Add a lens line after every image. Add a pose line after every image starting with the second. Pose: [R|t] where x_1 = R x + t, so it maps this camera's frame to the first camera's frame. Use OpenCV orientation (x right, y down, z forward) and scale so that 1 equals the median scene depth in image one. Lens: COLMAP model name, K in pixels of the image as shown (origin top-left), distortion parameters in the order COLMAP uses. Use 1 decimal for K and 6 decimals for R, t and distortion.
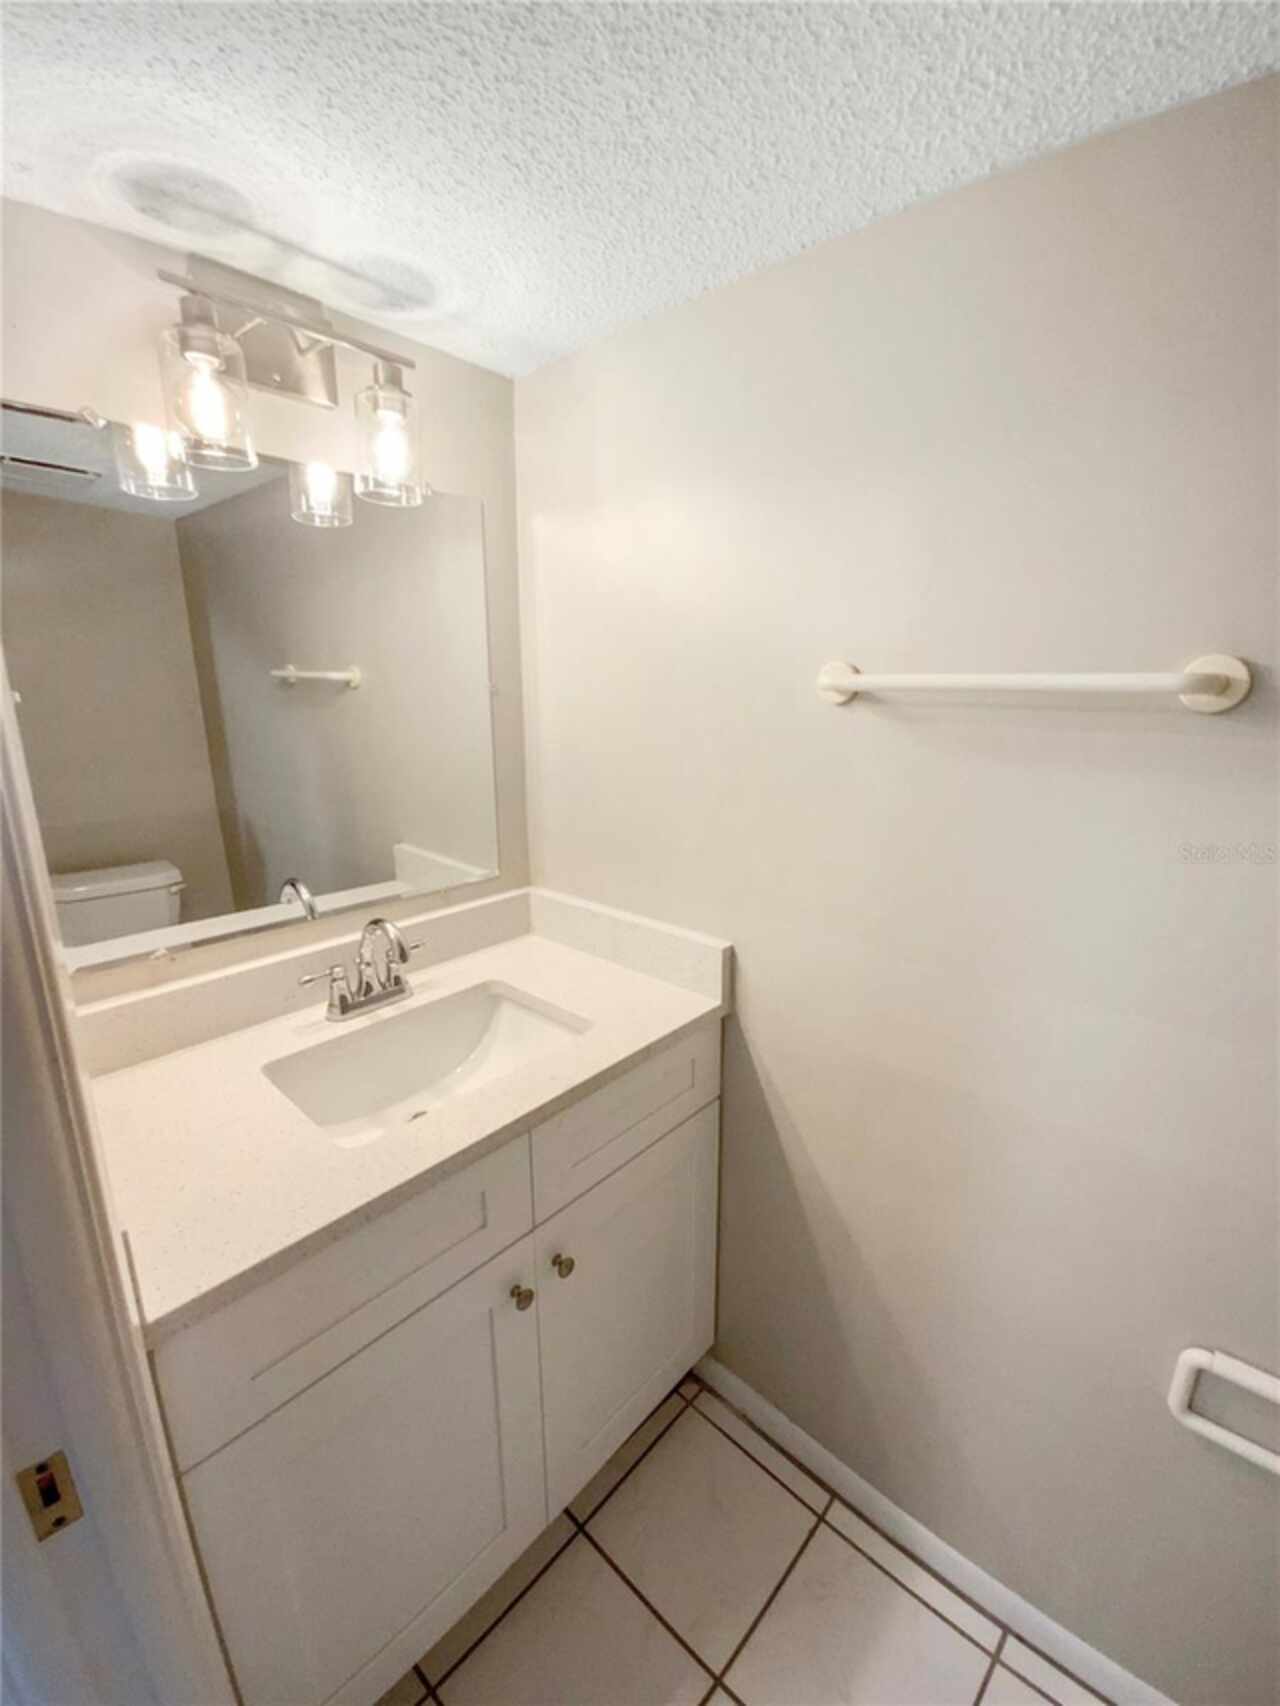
lens RADIAL K [[702.7, 0, 641.3], [0, 702.7, 850.7], [0, 0, 1]] dist [0.001090, -0.008728]
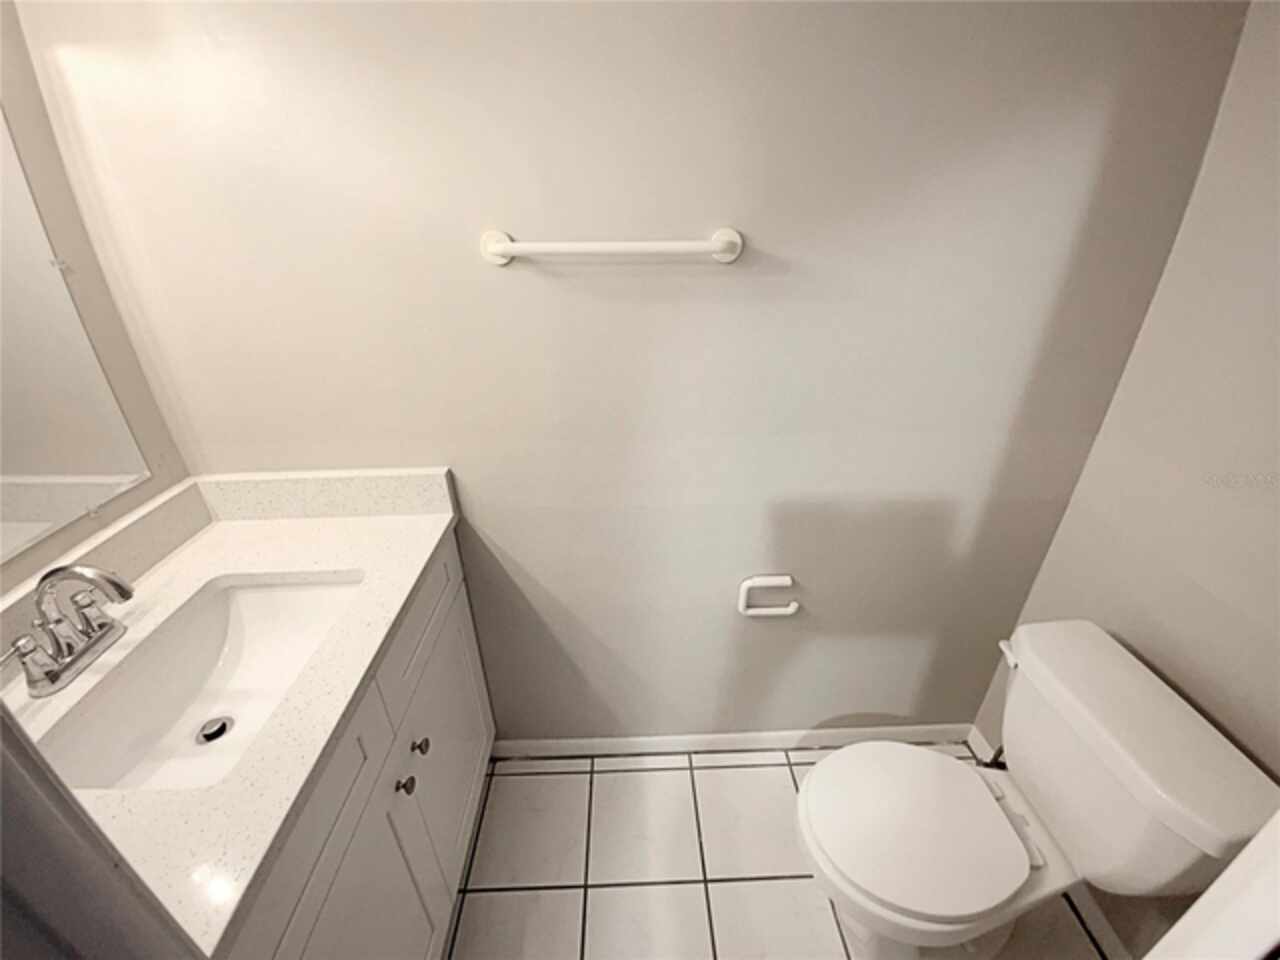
lens RADIAL K [[521.2, 0, 640.0], [0, 521.2, 480.0], [0, 0, 1]] dist [0.000602, -0.016404]
pose [[0.702446, -0.324821, 0.633293, -0.222461], [0.170625, 0.940692, 0.293232, -0.060802], [-0.690982, -0.097924, 0.716208, 0.079415]]
